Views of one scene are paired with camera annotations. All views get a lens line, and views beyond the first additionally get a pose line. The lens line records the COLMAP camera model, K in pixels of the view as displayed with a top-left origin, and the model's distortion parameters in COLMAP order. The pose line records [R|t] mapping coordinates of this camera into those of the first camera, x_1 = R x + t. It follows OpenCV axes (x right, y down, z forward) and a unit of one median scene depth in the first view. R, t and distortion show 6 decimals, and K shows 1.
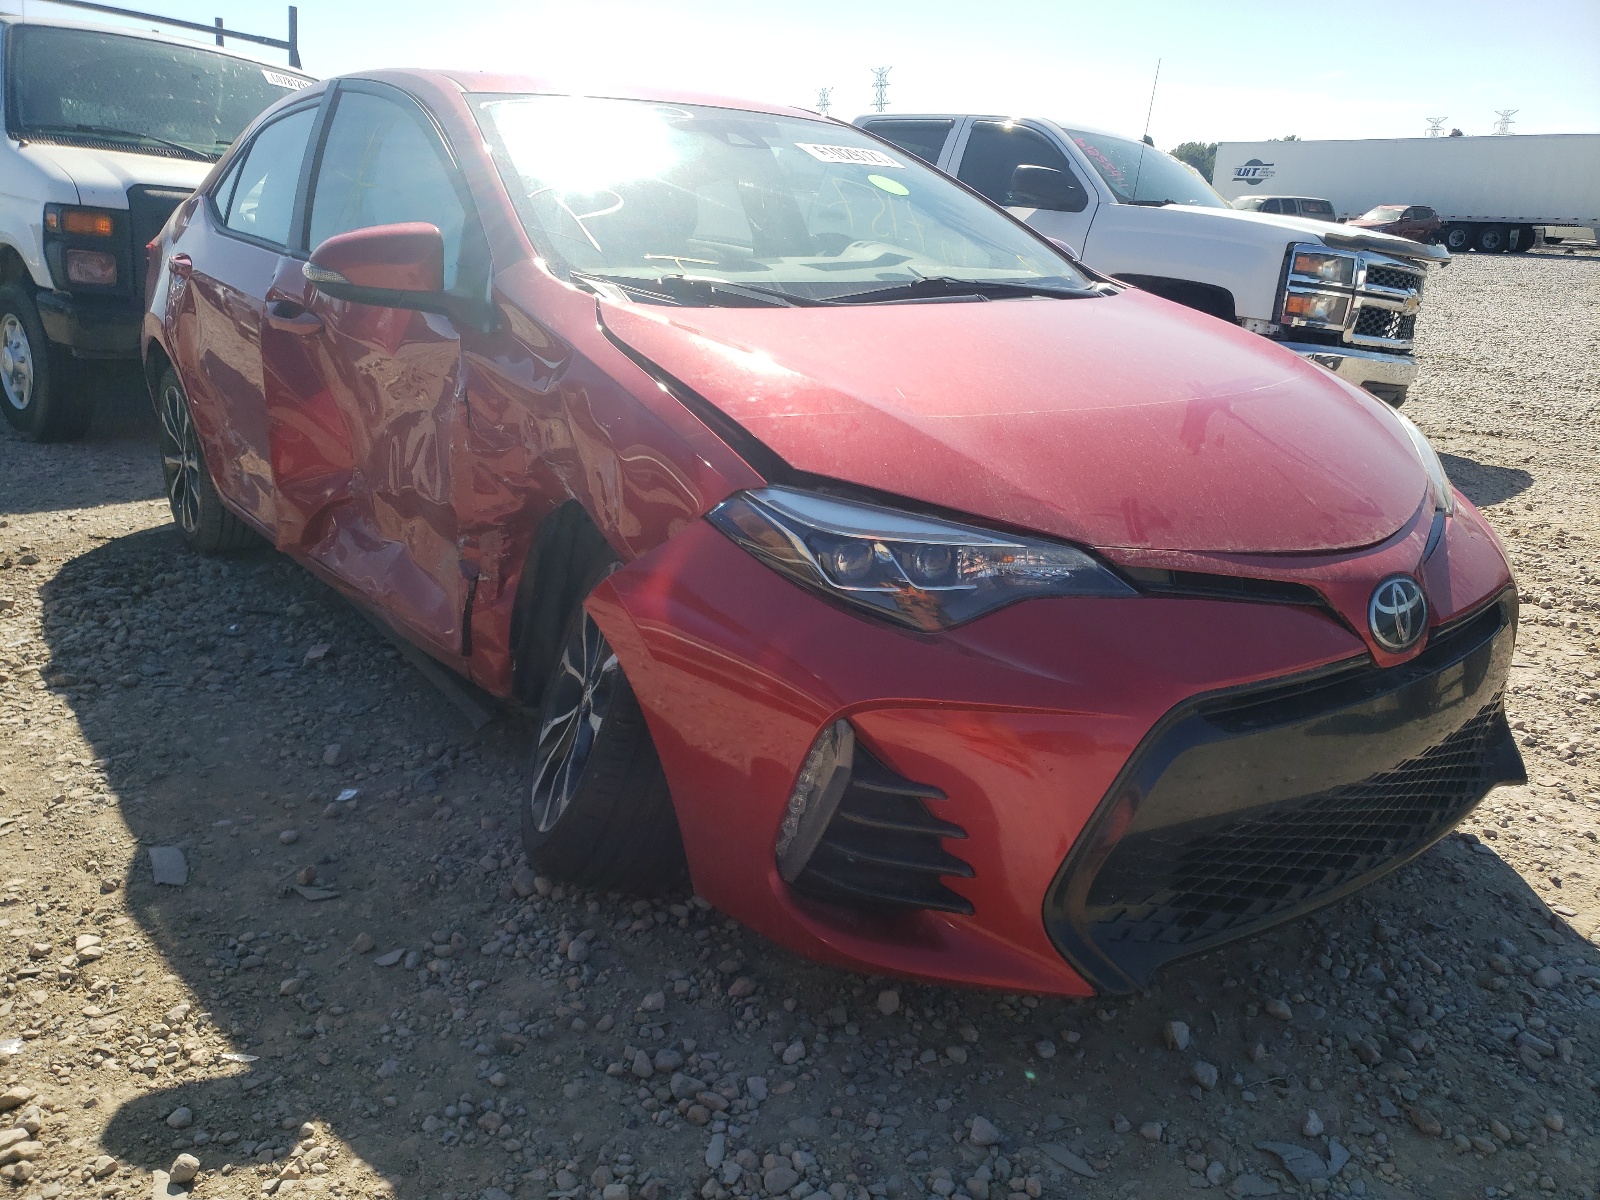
lens RADIAL K [[1252.2, 0, 800.0], [0, 1252.2, 600.0], [0, 0, 1]] dist [0.010622, 0.004787]
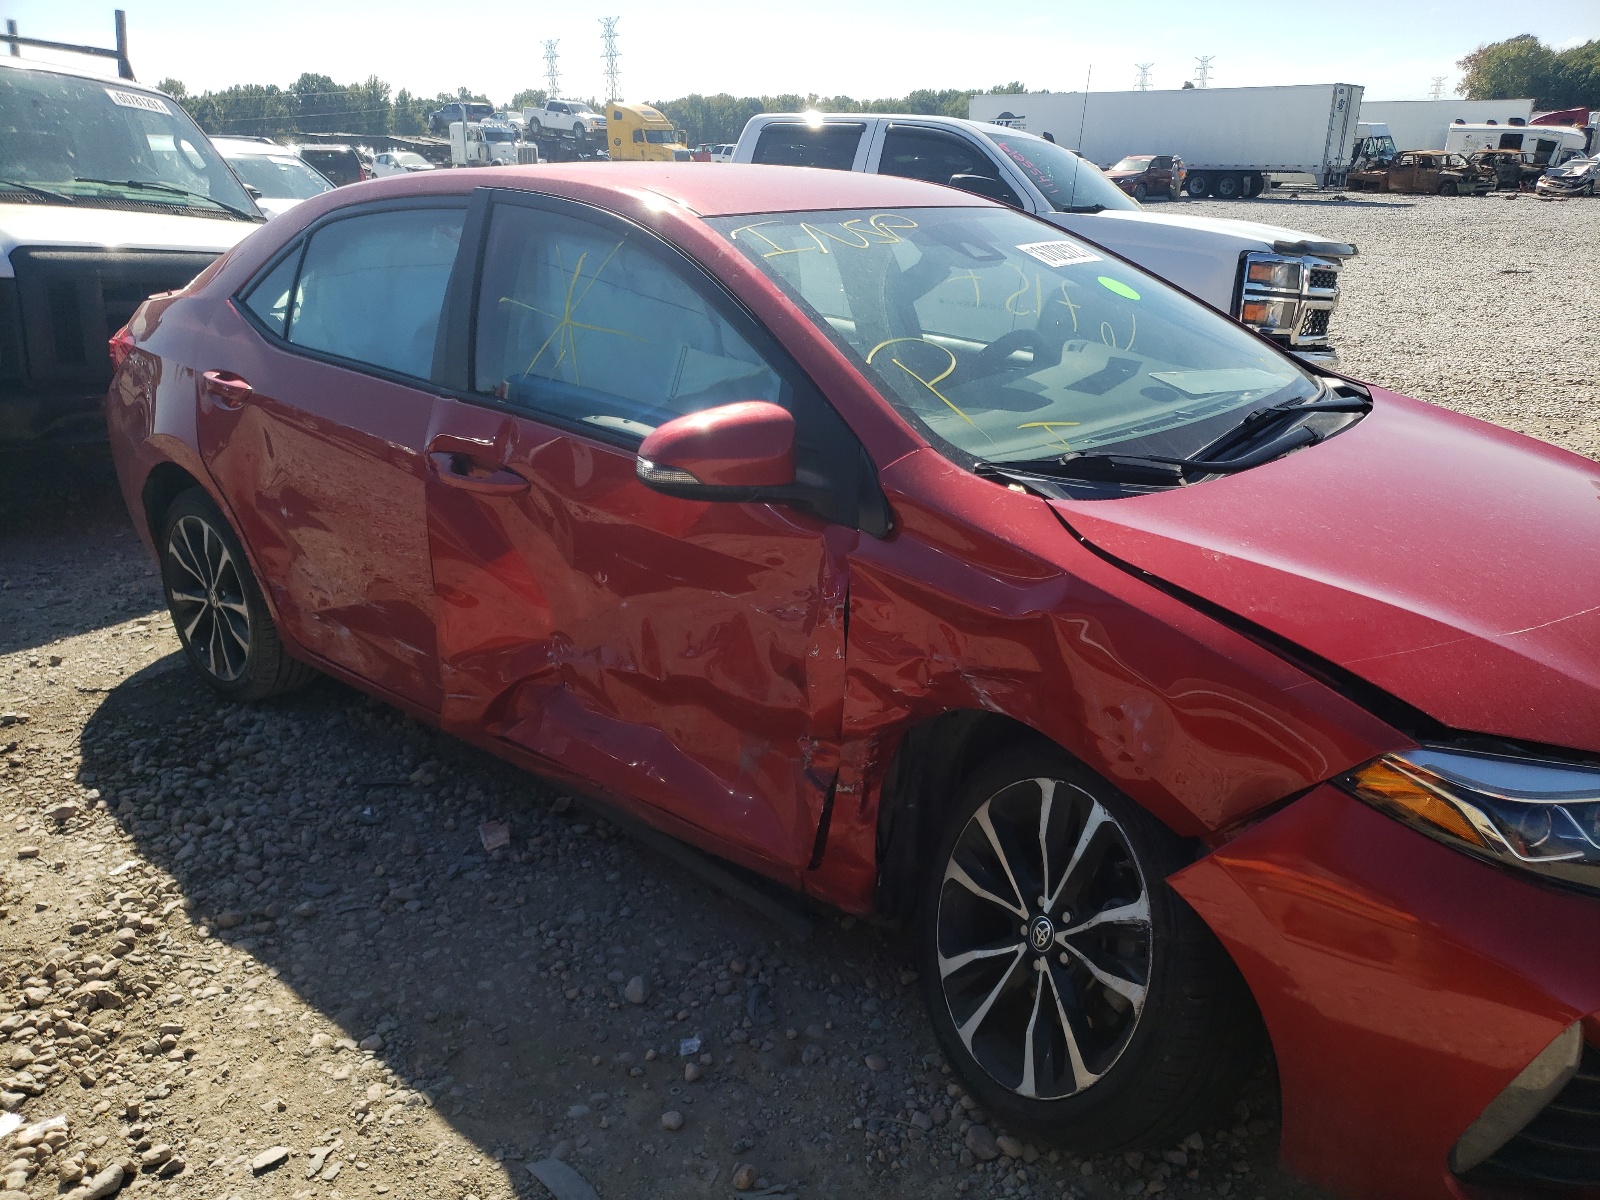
lens RADIAL K [[1252.2, 0, 800.0], [0, 1252.2, 600.0], [0, 0, 1]] dist [0.010622, 0.004787]
pose [[0.978797, -0.093141, 0.182433, -0.189795], [0.086617, 0.995295, 0.043428, -0.084676], [-0.185619, -0.026705, 0.982259, 0.061029]]
